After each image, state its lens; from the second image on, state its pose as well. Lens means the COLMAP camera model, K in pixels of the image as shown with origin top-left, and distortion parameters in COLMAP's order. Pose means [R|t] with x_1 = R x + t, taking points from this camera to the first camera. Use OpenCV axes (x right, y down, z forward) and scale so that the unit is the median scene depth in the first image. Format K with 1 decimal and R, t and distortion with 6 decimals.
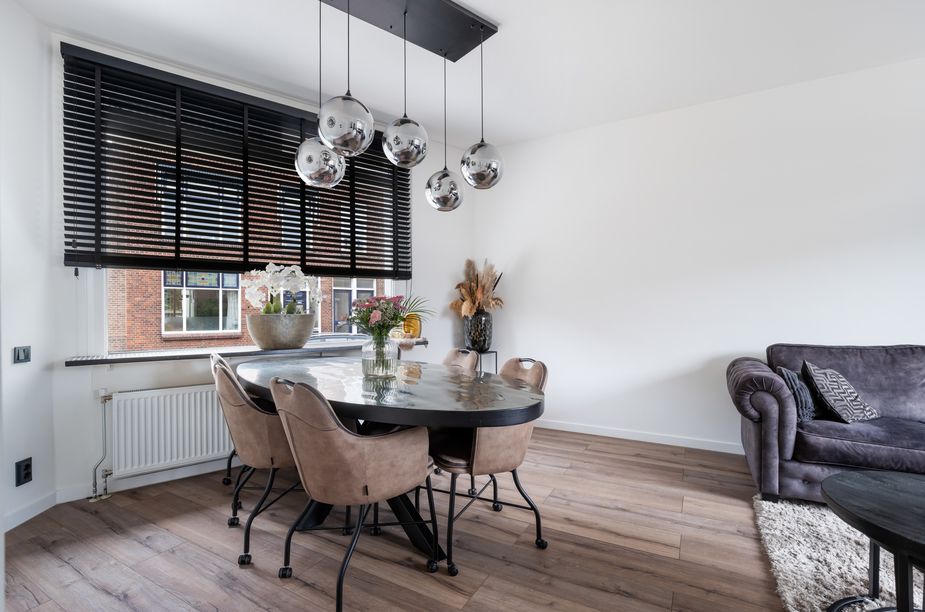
lens RADIAL K [[422.6, 0, 457.1], [0, 422.6, 312.1], [0, 0, 1]] dist [-0.018016, 0.005851]
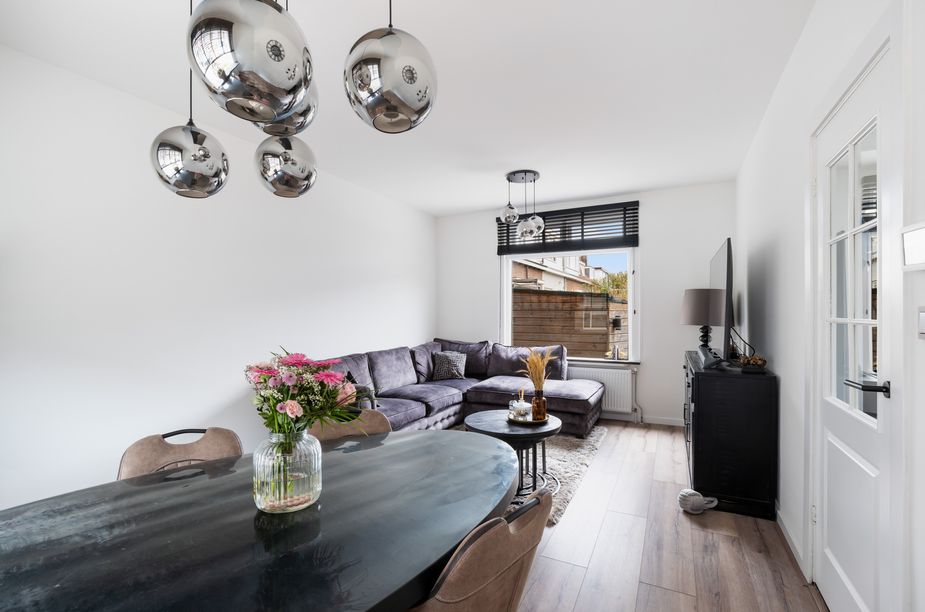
lens RADIAL K [[422.6, 0, 457.1], [0, 422.6, 312.1], [0, 0, 1]] dist [-0.018016, 0.005851]
pose [[-0.045382, 0.002001, 0.998968, -0.727914], [0.003444, 0.999992, -0.001846, -0.097774], [-0.998964, 0.003357, -0.045389, 0.779831]]
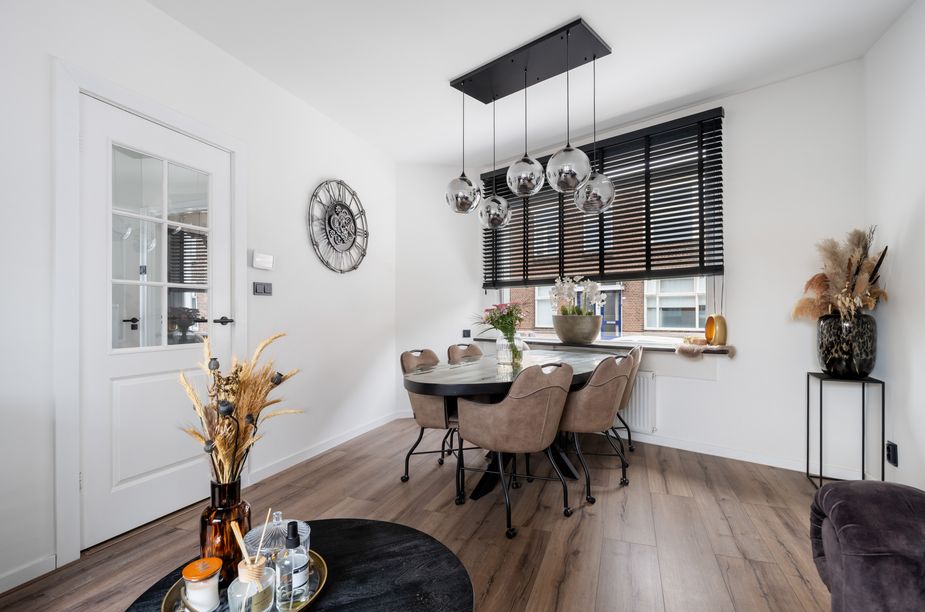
lens RADIAL K [[436.8, 0, 461.0], [0, 436.8, 312.2], [0, 0, 1]] dist [-0.011301, -0.000092]
pose [[0.161071, 0.001676, -0.986941, 1.105677], [0.002020, 0.999996, 0.002028, -0.010564], [0.986941, -0.002320, 0.161067, 0.610623]]
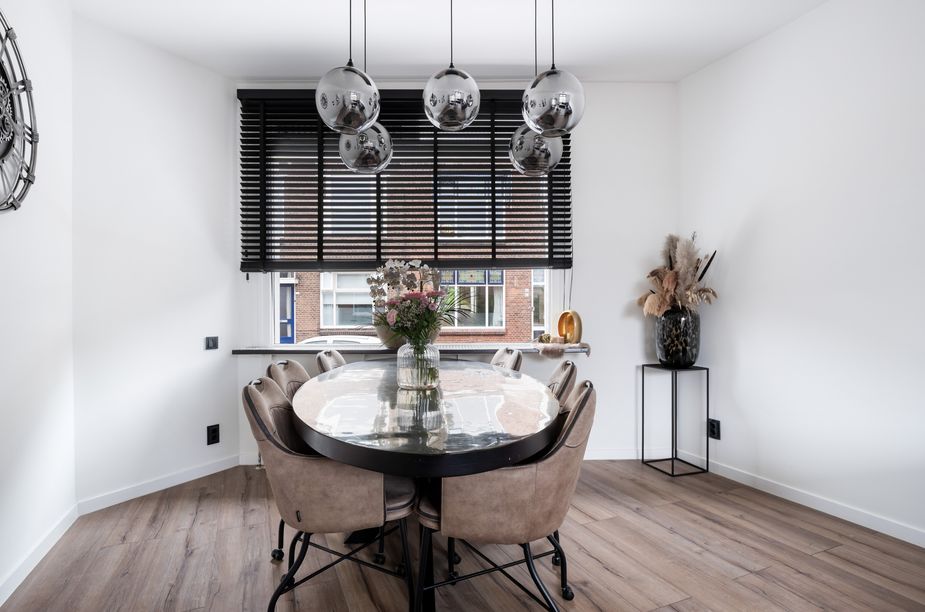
lens RADIAL K [[479.8, 0, 457.6], [0, 479.8, 311.0], [0, 0, 1]] dist [-0.008897, -0.000564]
pose [[0.798713, 0.003290, -0.601703, 0.438451], [0.000473, 0.999981, 0.006096, -0.005327], [0.601712, -0.005153, 0.798697, 0.277525]]
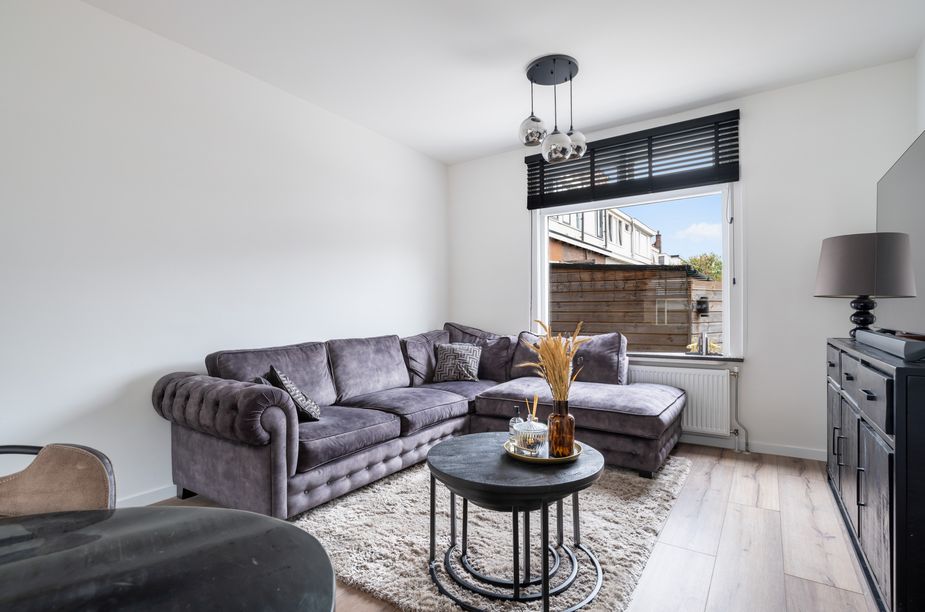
lens RADIAL K [[453.7, 0, 458.3], [0, 453.7, 313.5], [0, 0, 1]] dist [-0.013697, -0.000170]
pose [[0.078854, -0.002119, 0.996884, -0.166843], [0.009938, 0.999950, 0.001340, 0.000916], [-0.996837, 0.009801, 0.078871, 0.564299]]
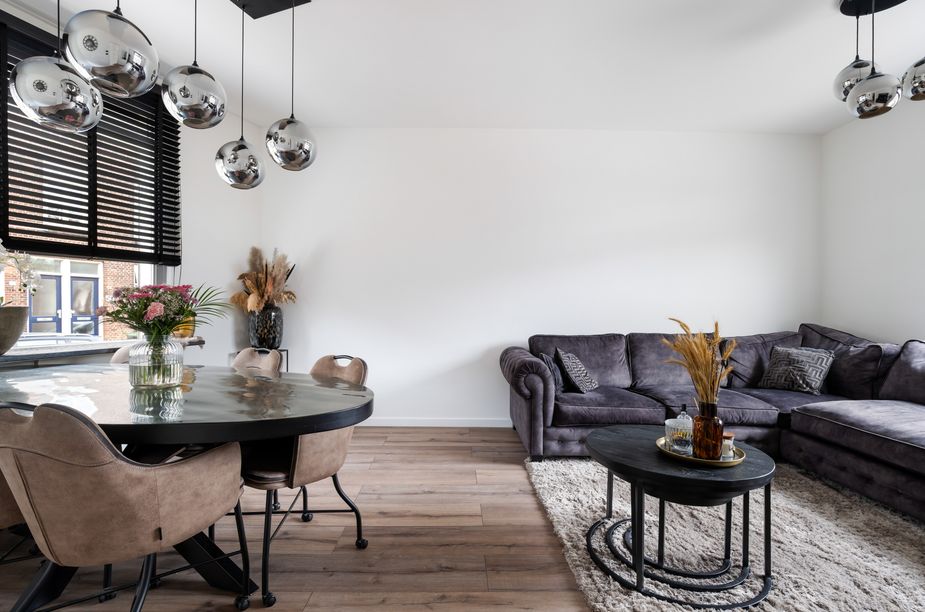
lens RADIAL K [[422.6, 0, 457.1], [0, 422.6, 312.1], [0, 0, 1]] dist [-0.018016, 0.005851]
pose [[0.865977, 0.005046, 0.500058, -0.086904], [-0.010015, 0.999924, 0.007253, 0.001986], [-0.499983, -0.011289, 0.865962, 0.041845]]
